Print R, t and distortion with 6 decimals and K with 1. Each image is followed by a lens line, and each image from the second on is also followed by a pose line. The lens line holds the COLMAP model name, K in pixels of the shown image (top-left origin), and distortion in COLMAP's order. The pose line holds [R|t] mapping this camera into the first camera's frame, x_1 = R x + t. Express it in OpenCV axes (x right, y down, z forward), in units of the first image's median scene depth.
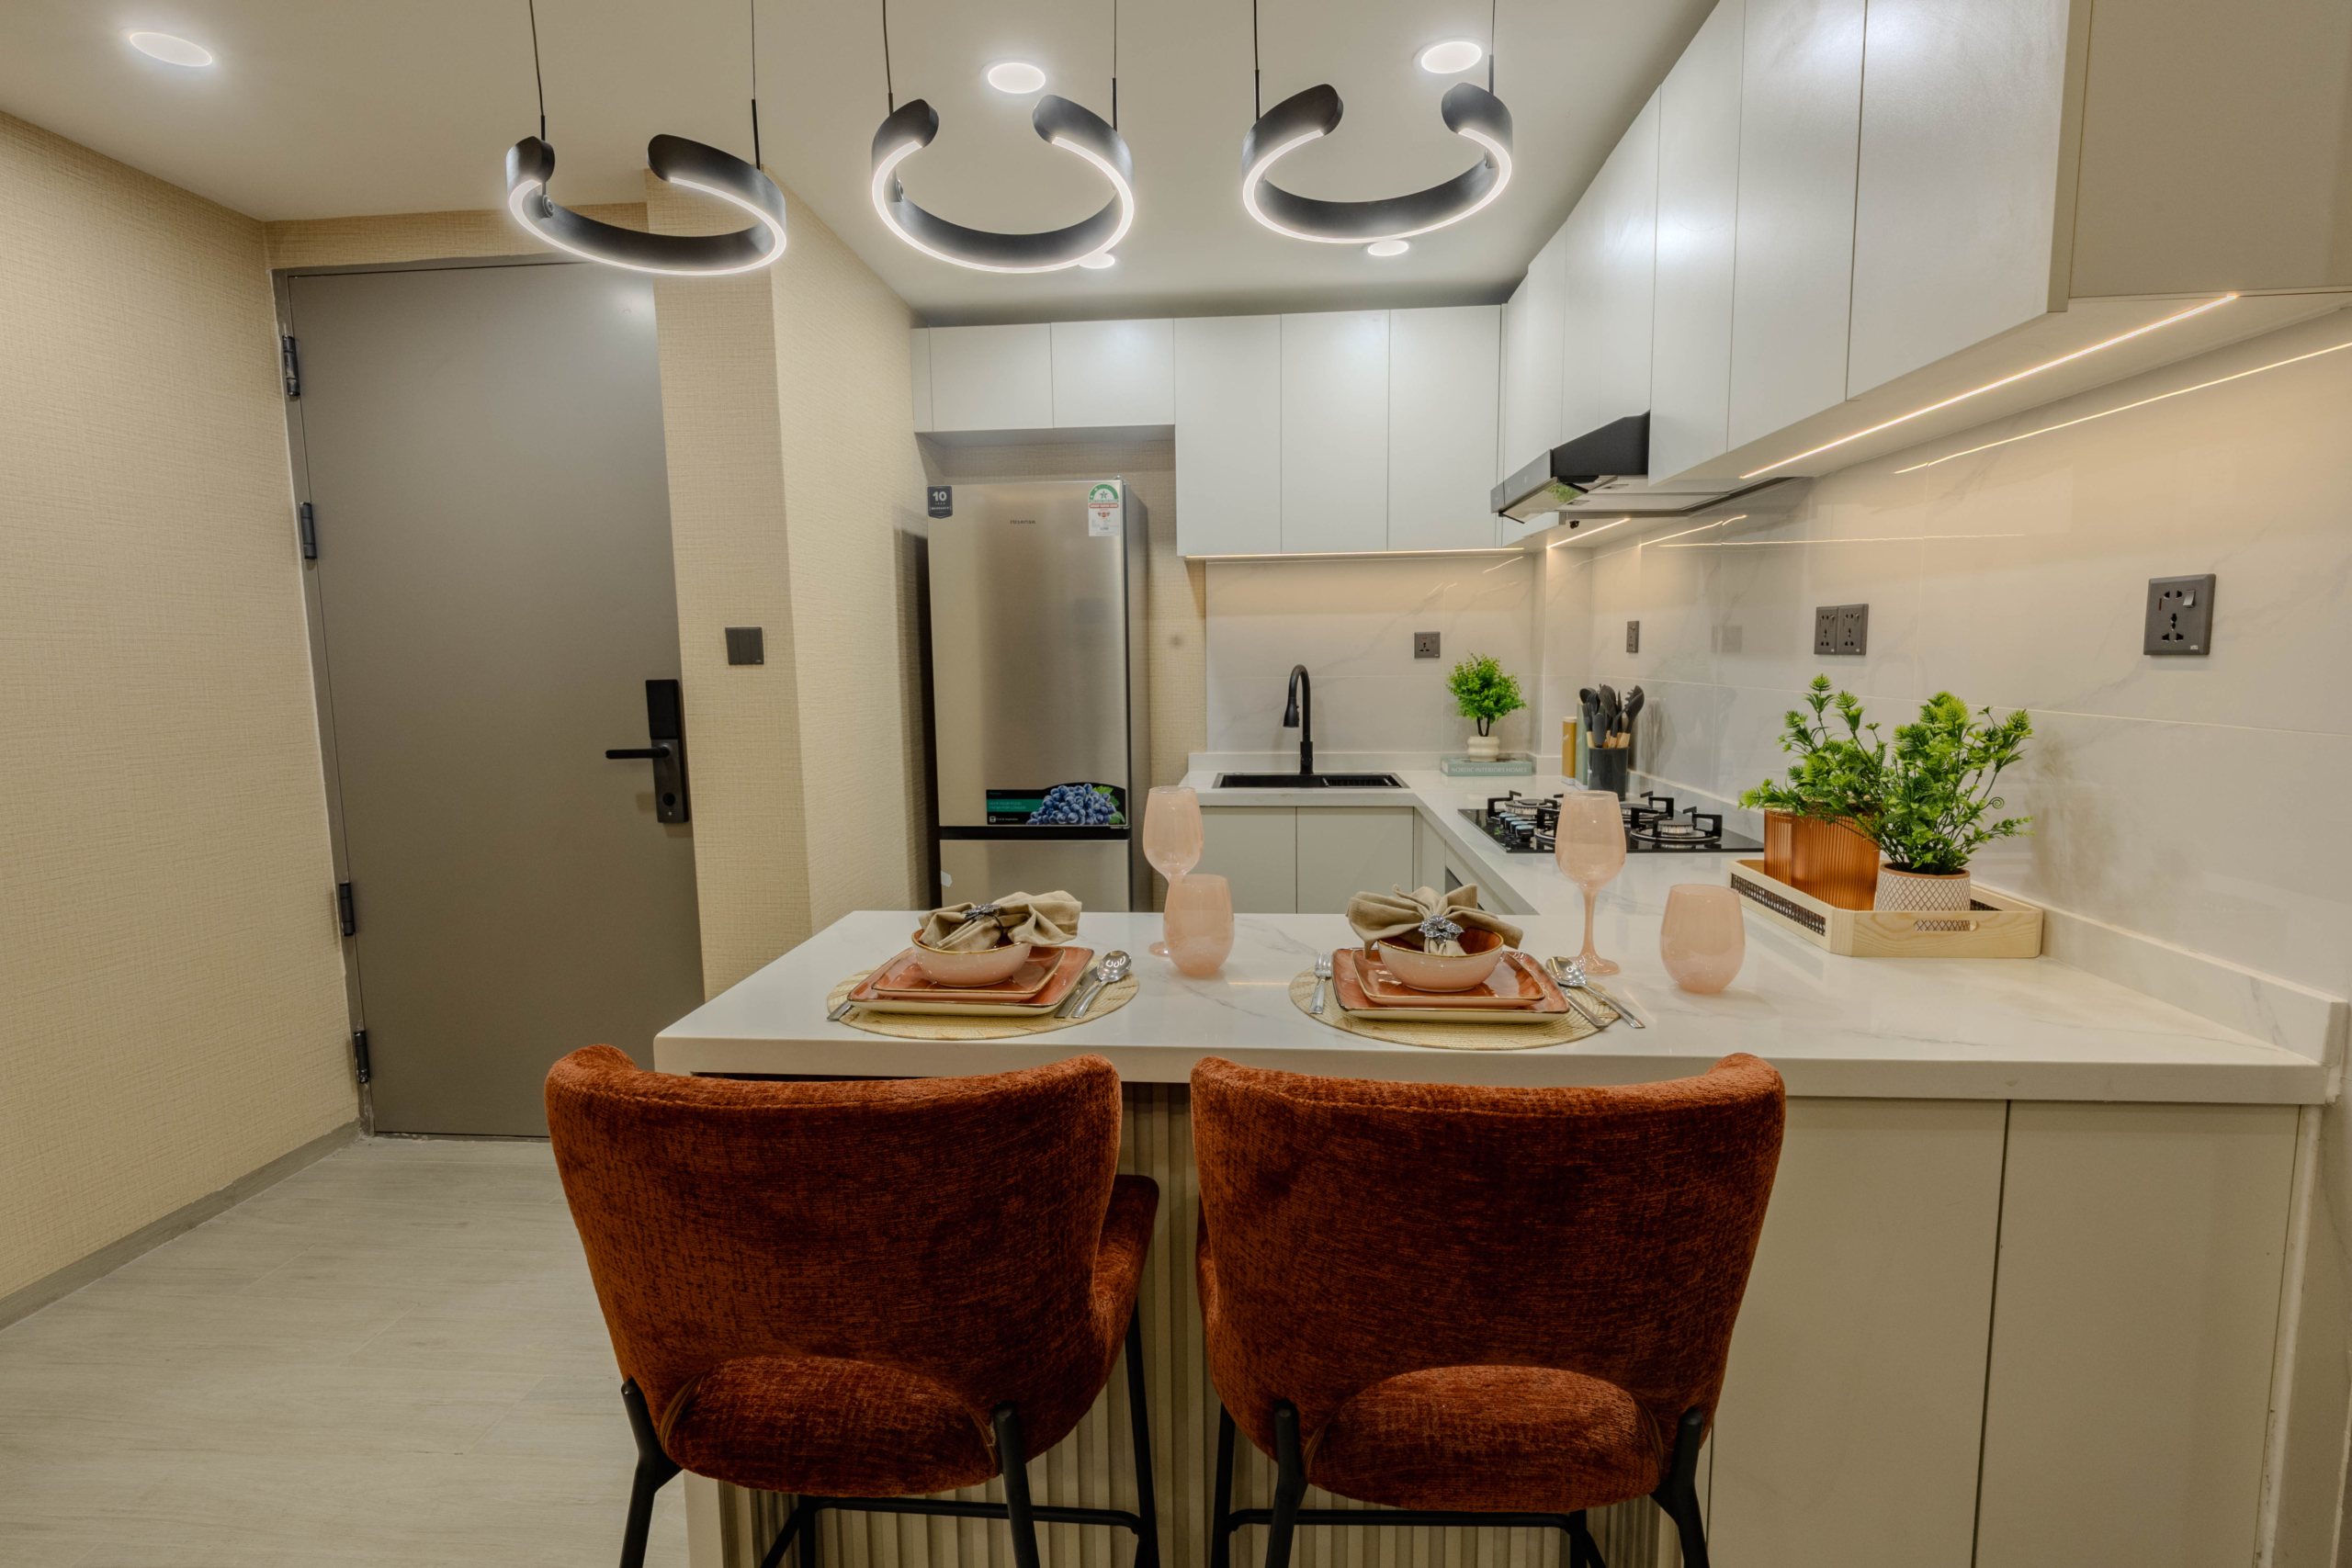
lens RADIAL K [[1128.2, 0, 1172.5], [0, 1128.2, 784.3], [0, 0, 1]] dist [0.025059, 0.000482]
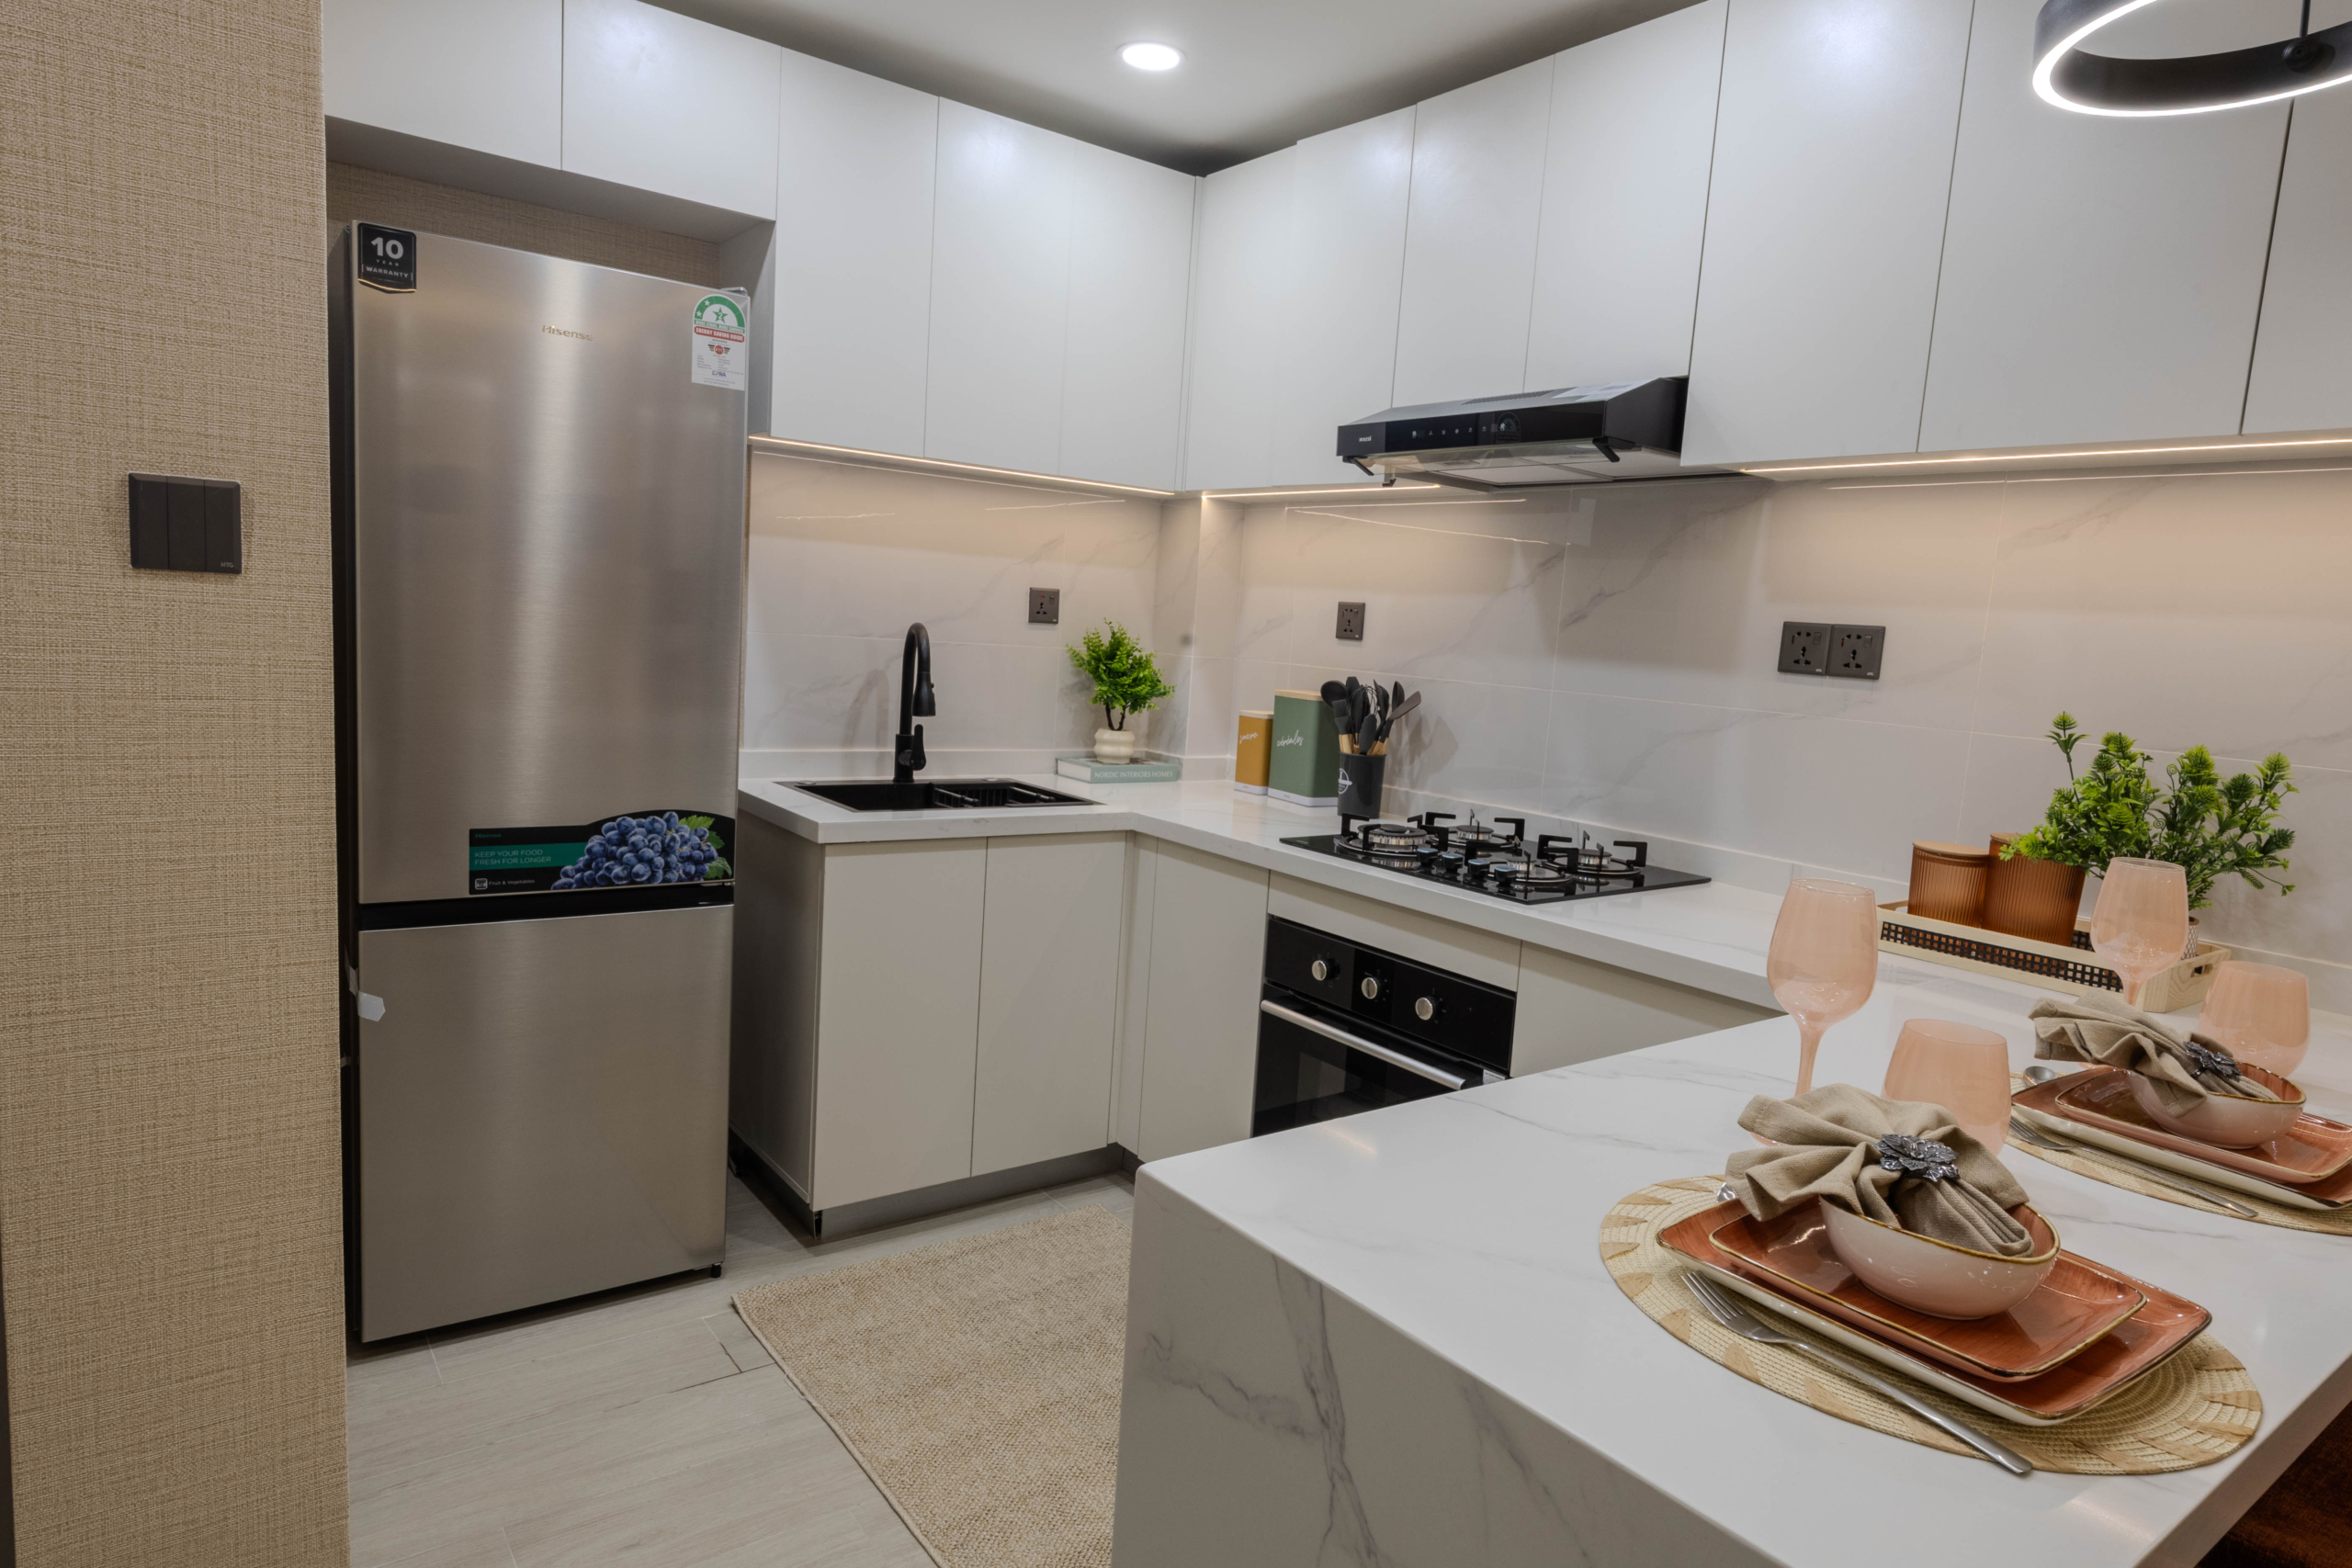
lens RADIAL K [[1348.4, 0, 1173.8], [0, 1348.4, 791.8], [0, 0, 1]] dist [-0.003087, -0.000135]
pose [[0.746608, -0.021723, 0.664910, -0.339483], [0.001339, 0.999514, 0.031151, -0.031989], [-0.665263, -0.022368, 0.746274, 0.313217]]
